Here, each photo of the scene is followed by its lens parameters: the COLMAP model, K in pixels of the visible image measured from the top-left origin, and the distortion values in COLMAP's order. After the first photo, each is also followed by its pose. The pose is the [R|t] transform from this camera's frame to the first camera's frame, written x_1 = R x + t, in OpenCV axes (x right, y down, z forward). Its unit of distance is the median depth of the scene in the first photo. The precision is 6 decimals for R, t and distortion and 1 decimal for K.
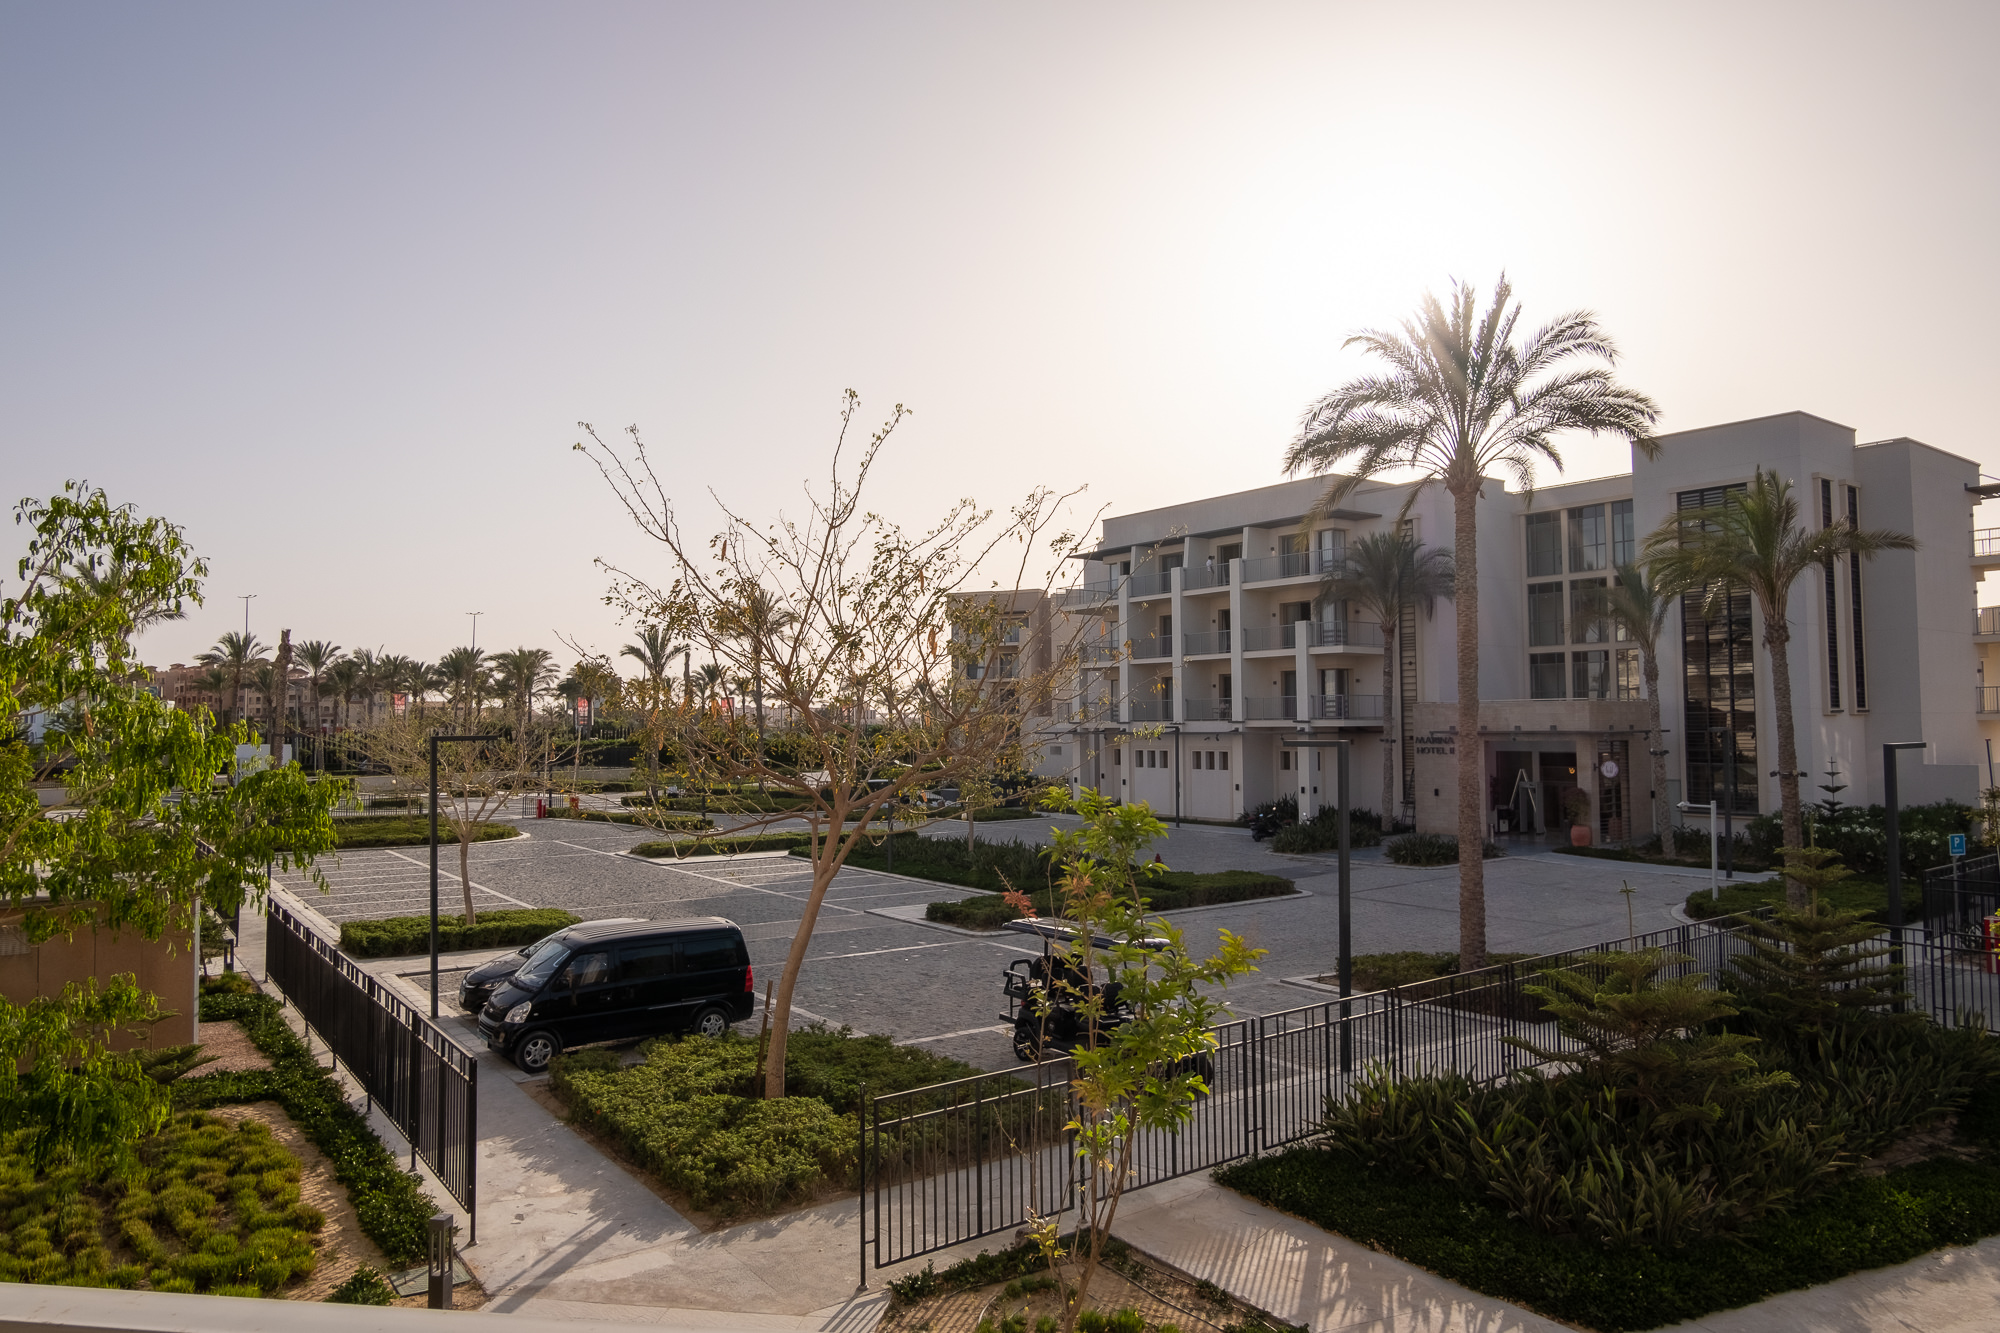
lens RADIAL K [[1257.5, 0, 1005.5], [0, 1257.5, 667.9], [0, 0, 1]] dist [-0.007589, 0.002607]
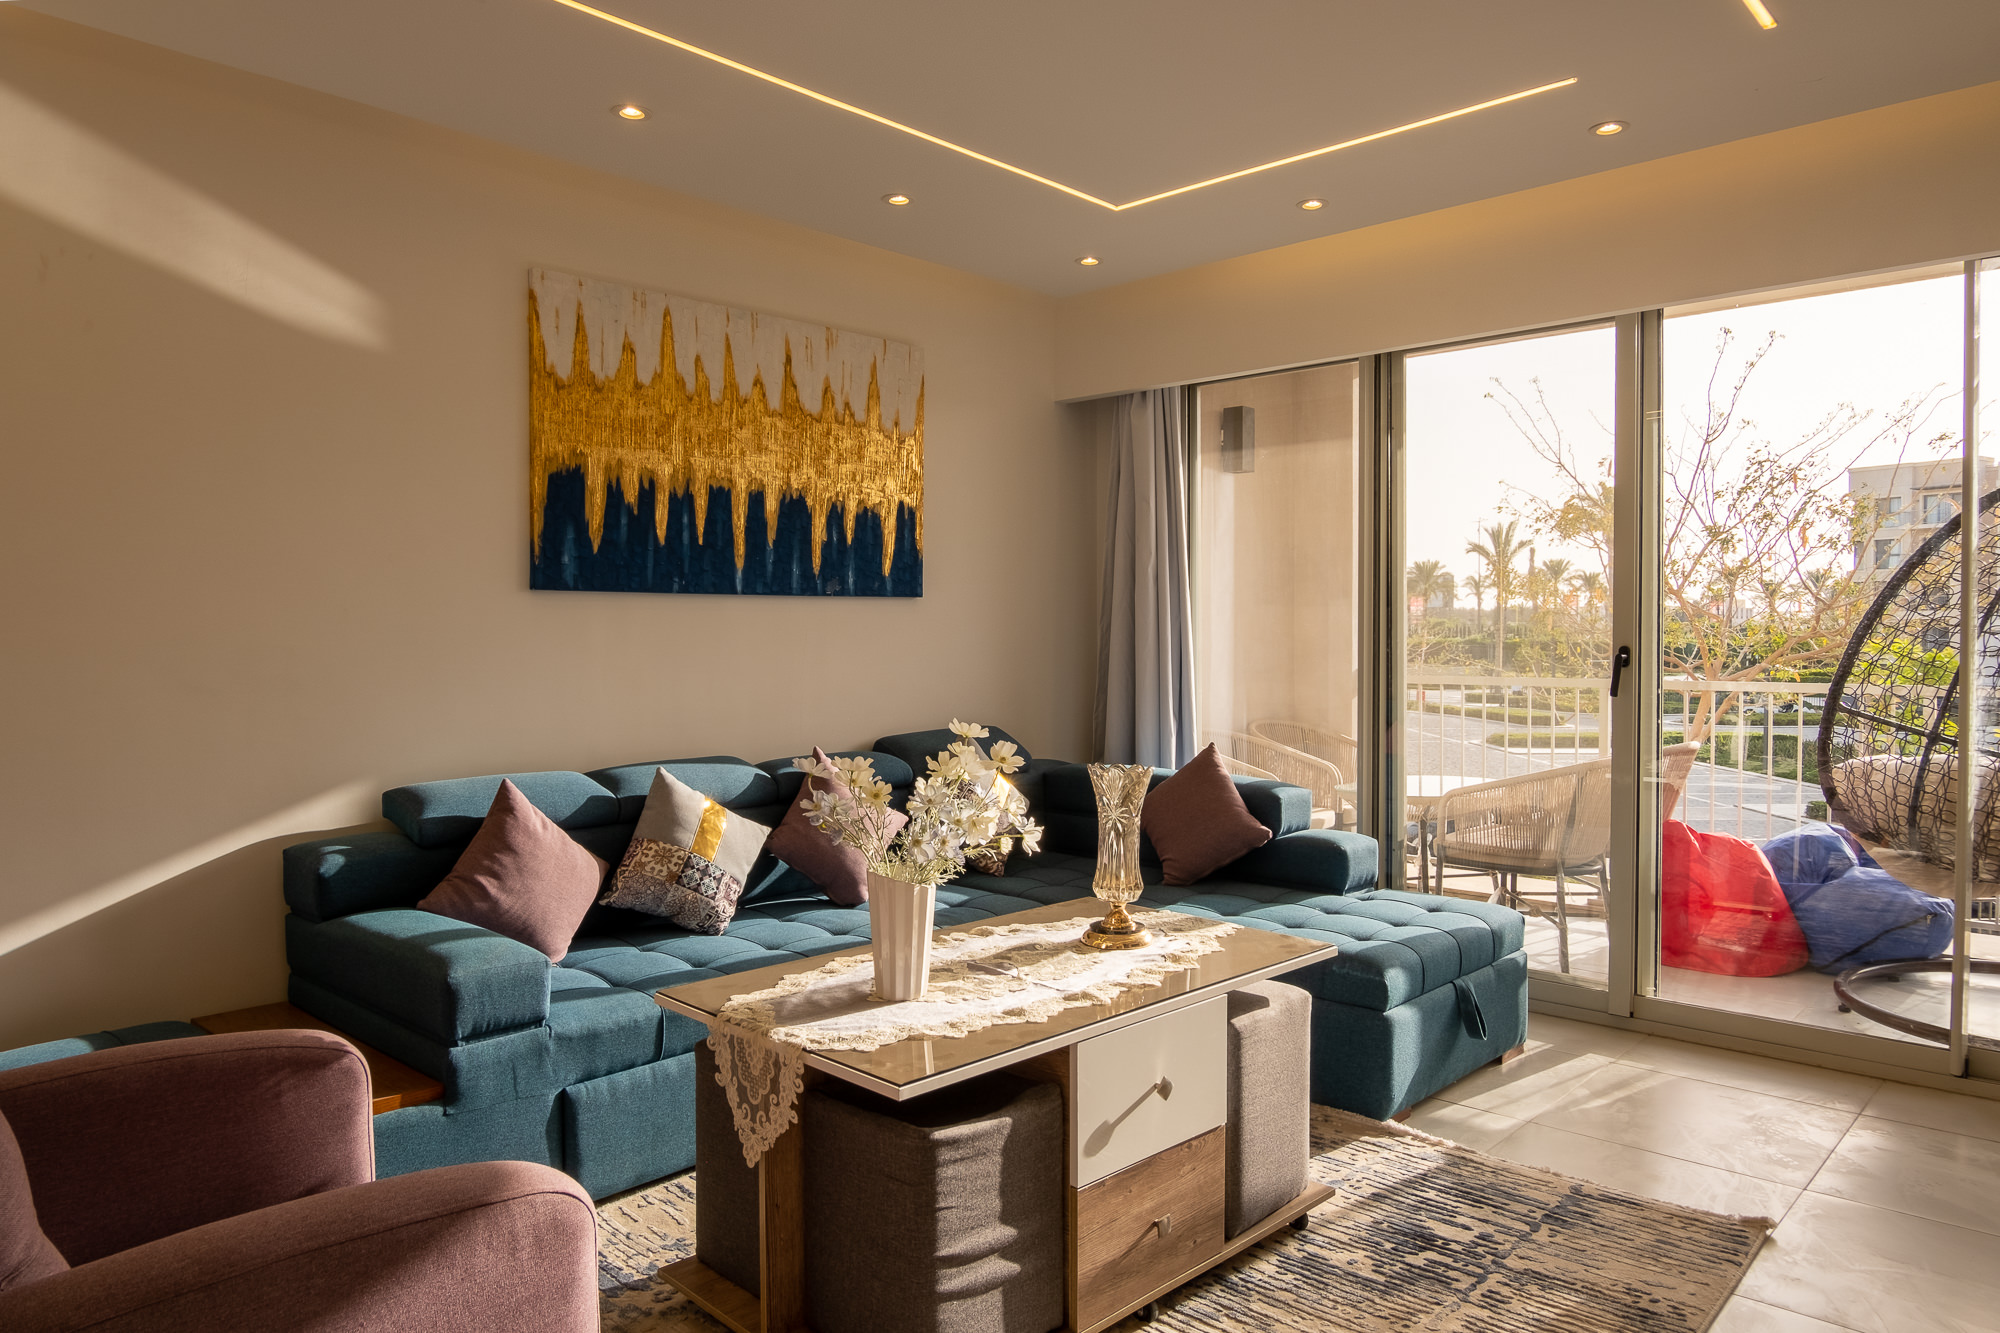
lens RADIAL K [[1332.4, 0, 1000.0], [0, 1332.4, 666.5], [0, 0, 1]] dist [-0.008172, -0.001410]
pose [[0.814868, 0.018592, -0.579348, 0.016232], [0.025025, 0.997425, 0.067207, -0.000669], [0.579106, -0.069263, 0.812305, -0.138314]]
